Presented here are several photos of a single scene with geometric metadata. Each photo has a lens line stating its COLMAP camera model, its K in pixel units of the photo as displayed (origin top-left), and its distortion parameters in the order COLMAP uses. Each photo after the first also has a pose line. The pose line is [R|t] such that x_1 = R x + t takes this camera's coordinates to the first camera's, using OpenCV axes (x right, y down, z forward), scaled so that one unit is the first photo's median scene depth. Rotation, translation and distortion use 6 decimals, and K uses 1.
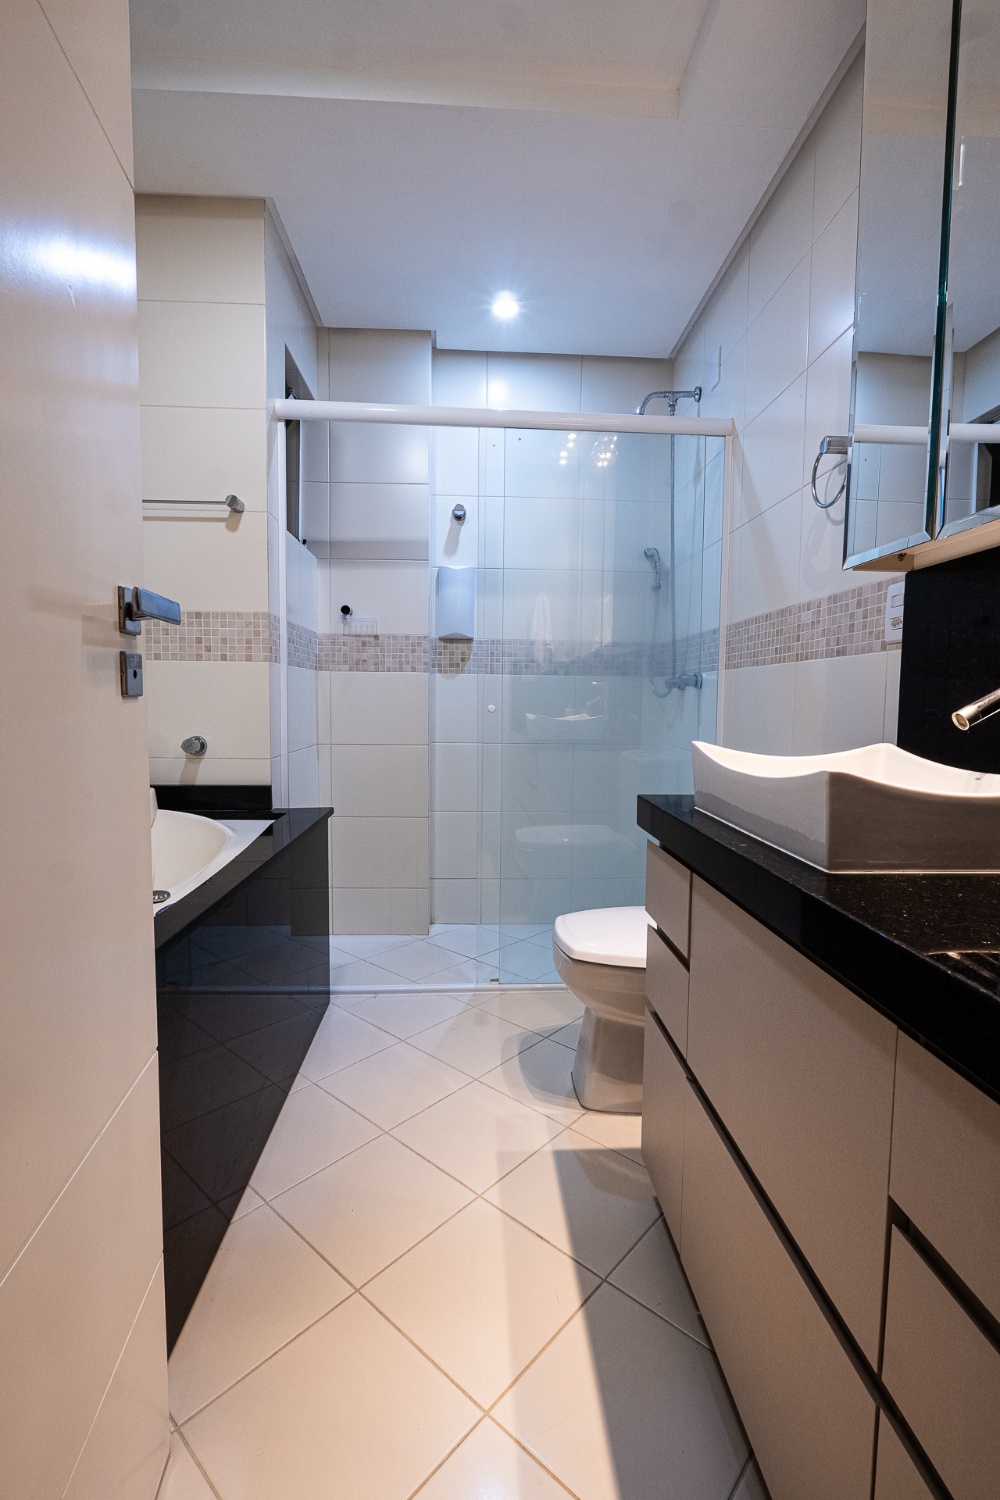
lens RADIAL K [[684.4, 0, 501.9], [0, 684.4, 747.2], [0, 0, 1]] dist [-0.008798, 0.001809]
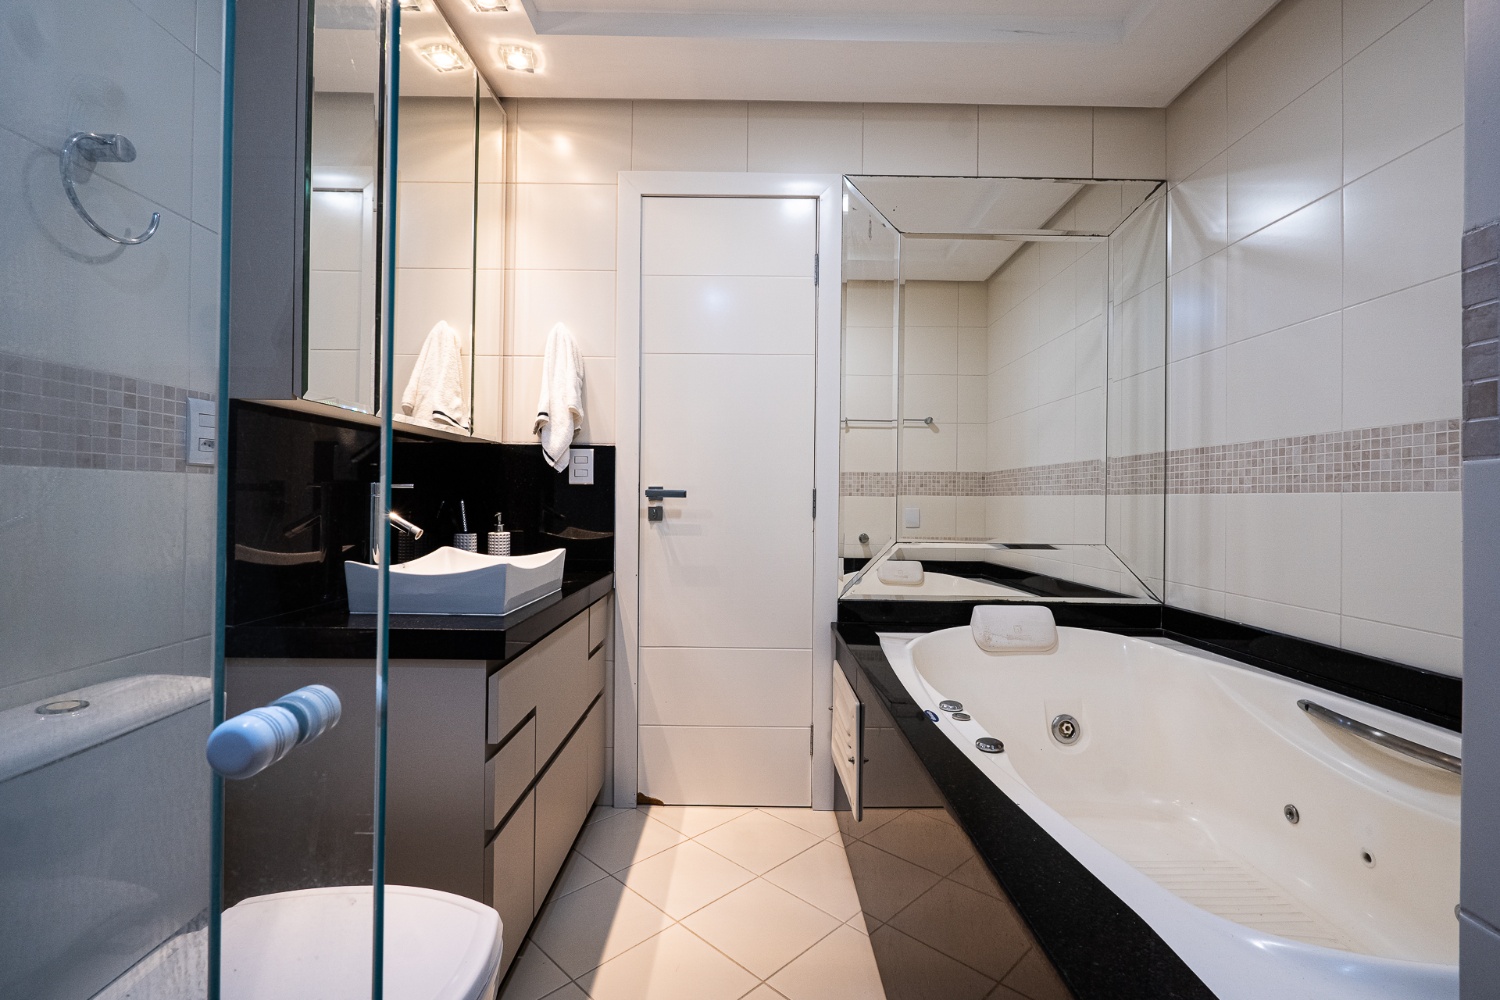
lens RADIAL K [[684.4, 0, 748.2], [0, 684.4, 495.4], [0, 0, 1]] dist [-0.008798, 0.001809]
pose [[-0.998250, -0.022342, 0.054751, -0.167301], [-0.018839, 0.997793, 0.063673, -0.159500], [-0.056053, 0.062530, -0.996468, 1.605373]]
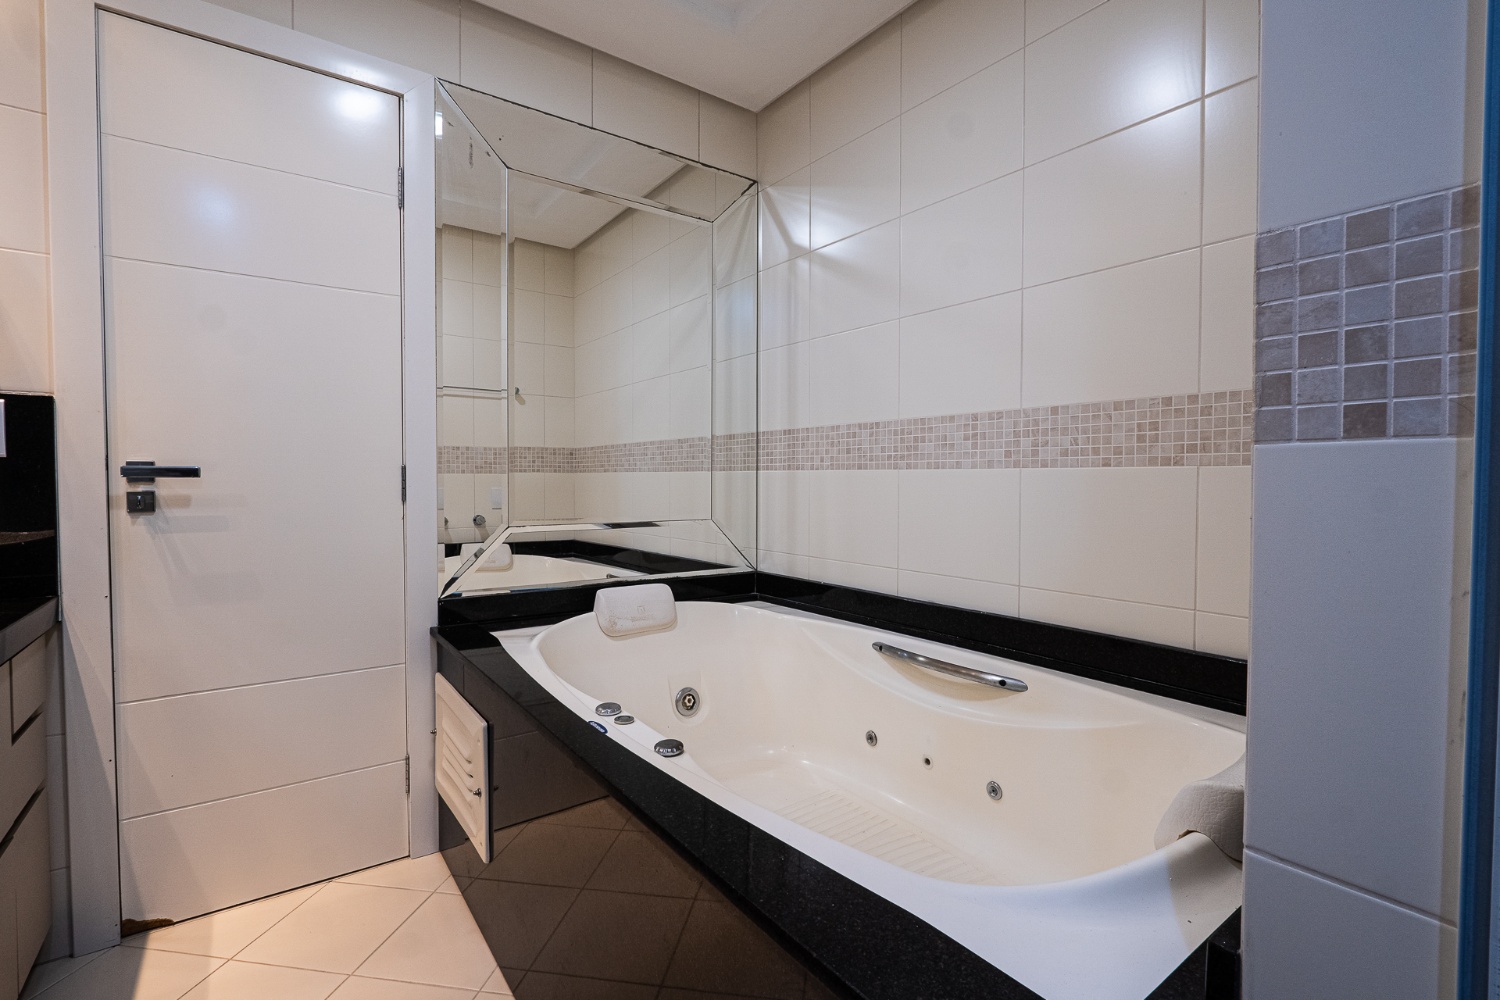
lens RADIAL K [[684.4, 0, 752.2], [0, 684.4, 495.9], [0, 0, 1]] dist [-0.008798, 0.001809]
pose [[-0.836759, 0.000379, -0.547571, -0.087893], [-0.050006, 0.995768, 0.077106, -0.150910], [0.545283, 0.091901, -0.833199, 1.445465]]
